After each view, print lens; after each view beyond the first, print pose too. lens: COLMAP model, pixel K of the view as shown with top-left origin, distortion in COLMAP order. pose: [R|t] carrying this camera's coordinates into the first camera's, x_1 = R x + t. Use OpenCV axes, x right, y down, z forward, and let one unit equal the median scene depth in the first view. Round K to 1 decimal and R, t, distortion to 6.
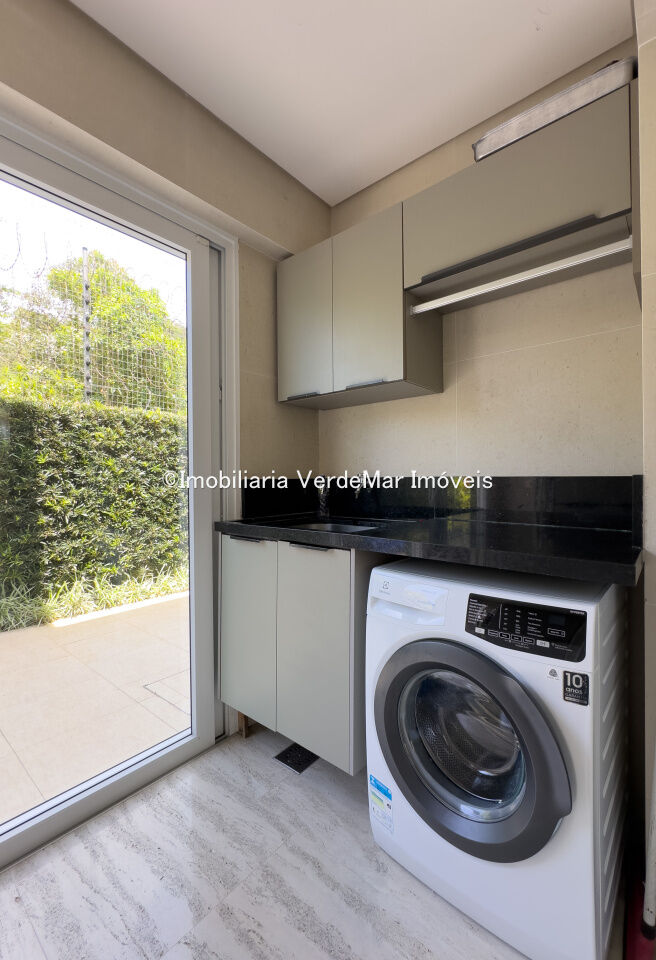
lens RADIAL K [[416.4, 0, 328.2], [0, 416.4, 480.2], [0, 0, 1]] dist [-0.000151, -0.000013]
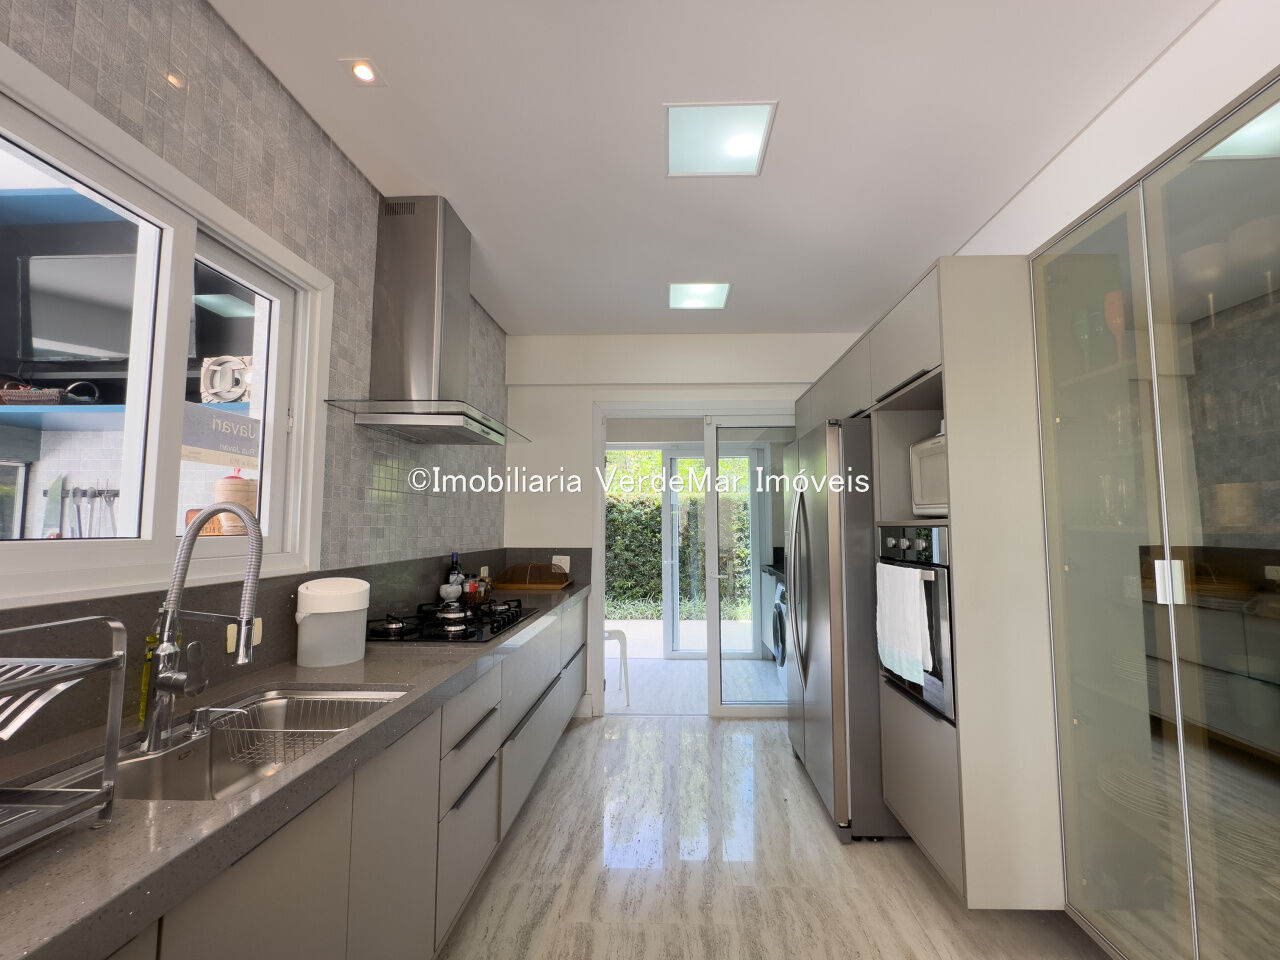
lens RADIAL K [[518.2, 0, 646.7], [0, 518.2, 483.1], [0, 0, 1]] dist [-0.004474, 0.000820]
pose [[0.622714, -0.057654, -0.780323, 0.810855], [0.000851, 0.997331, -0.073008, -0.076338], [0.782449, 0.044799, 0.621101, -0.675030]]
